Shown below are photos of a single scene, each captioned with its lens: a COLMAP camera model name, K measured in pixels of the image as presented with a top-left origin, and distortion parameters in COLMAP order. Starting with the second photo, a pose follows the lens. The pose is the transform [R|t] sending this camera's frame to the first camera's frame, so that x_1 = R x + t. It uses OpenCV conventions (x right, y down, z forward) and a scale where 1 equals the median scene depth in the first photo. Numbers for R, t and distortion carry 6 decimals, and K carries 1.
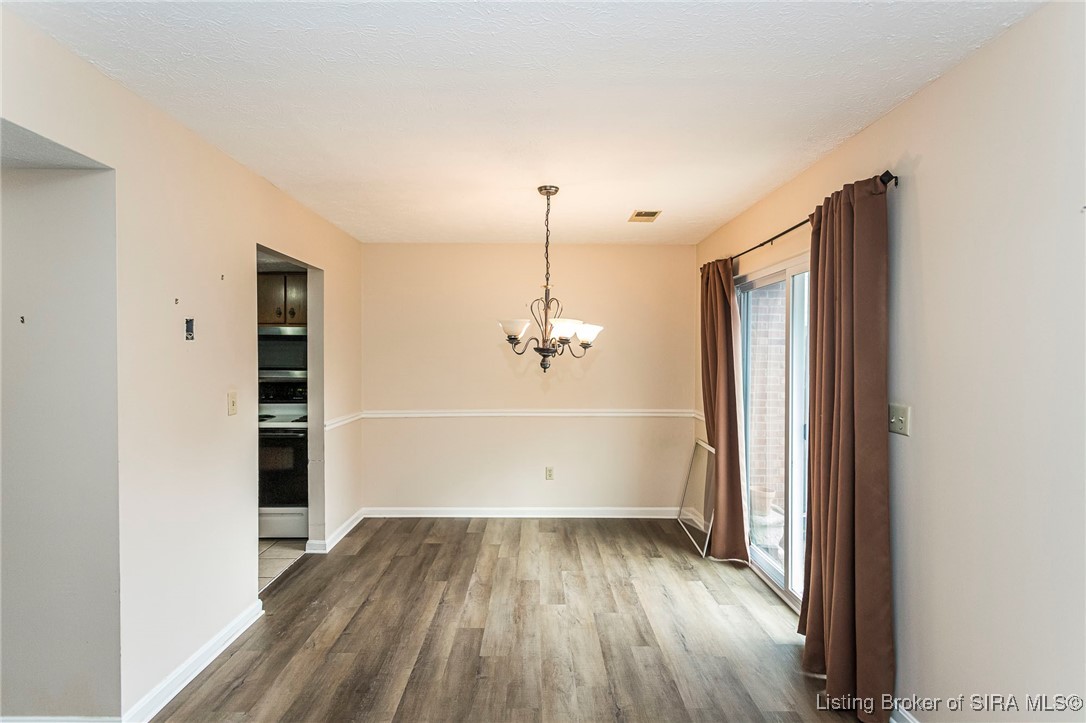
lens RADIAL K [[532.9, 0, 545.0], [0, 532.9, 365.5], [0, 0, 1]] dist [0.001309, 0.000367]
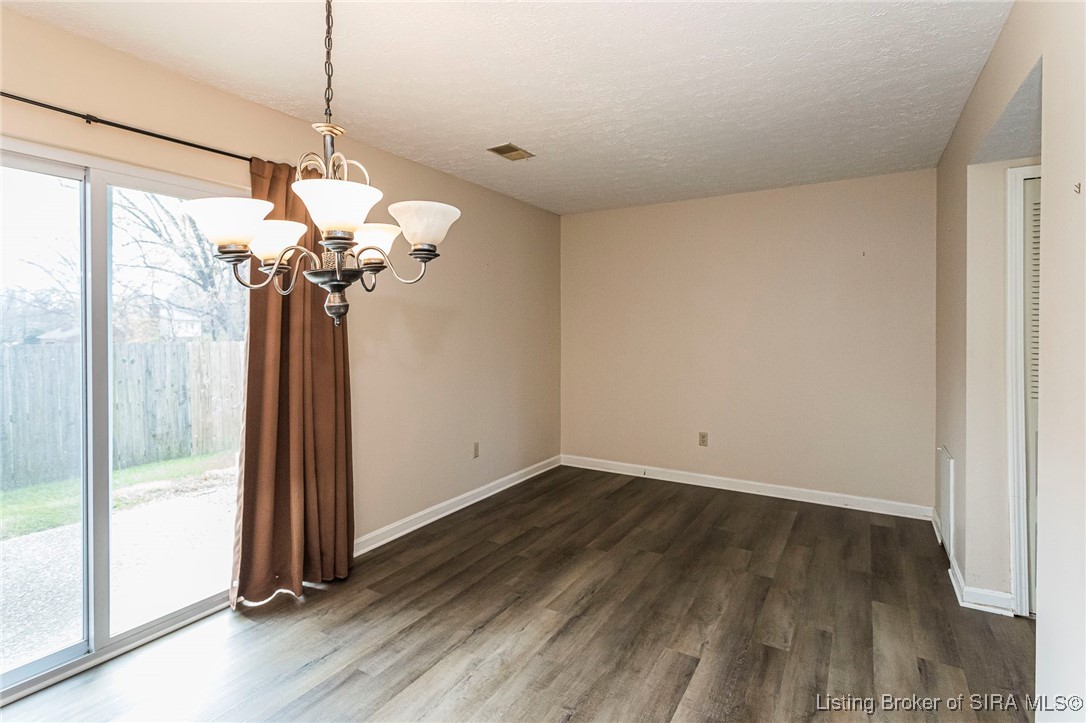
lens RADIAL K [[536.7, 0, 542.6], [0, 536.7, 337.9], [0, 0, 1]] dist [0.003563, 0.000996]
pose [[-0.855316, -0.013205, 0.517938, -0.495833], [0.007979, 0.999221, 0.038652, 0.012016], [-0.518045, 0.037192, -0.854544, 1.704832]]
